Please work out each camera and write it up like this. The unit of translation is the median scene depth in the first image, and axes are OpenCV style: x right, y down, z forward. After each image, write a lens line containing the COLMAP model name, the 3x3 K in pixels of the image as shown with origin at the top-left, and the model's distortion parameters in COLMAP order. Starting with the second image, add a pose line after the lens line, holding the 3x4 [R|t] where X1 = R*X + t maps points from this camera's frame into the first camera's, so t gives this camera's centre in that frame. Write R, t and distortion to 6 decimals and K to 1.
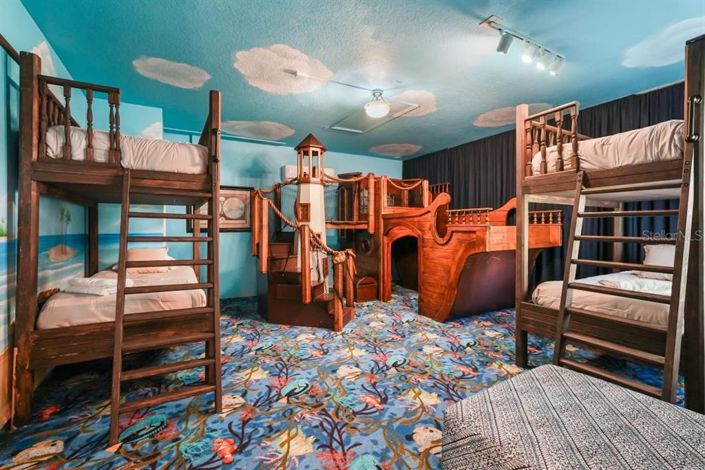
lens RADIAL K [[315.5, 0, 354.2], [0, 315.5, 231.8], [0, 0, 1]] dist [-0.002670, 0.000314]
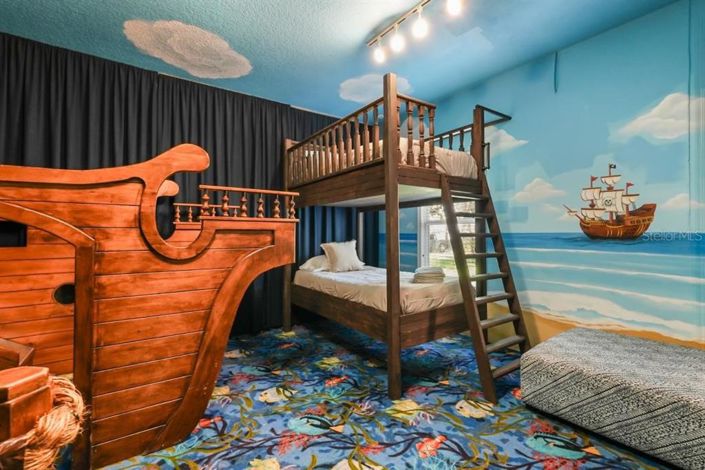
lens RADIAL K [[315.5, 0, 354.8], [0, 315.5, 231.7], [0, 0, 1]] dist [-0.002670, 0.000314]
pose [[-0.100810, 0.009928, 0.994856, -0.211349], [0.012093, 0.999889, -0.008753, 0.009150], [-0.994832, 0.011149, -0.100919, 0.956896]]
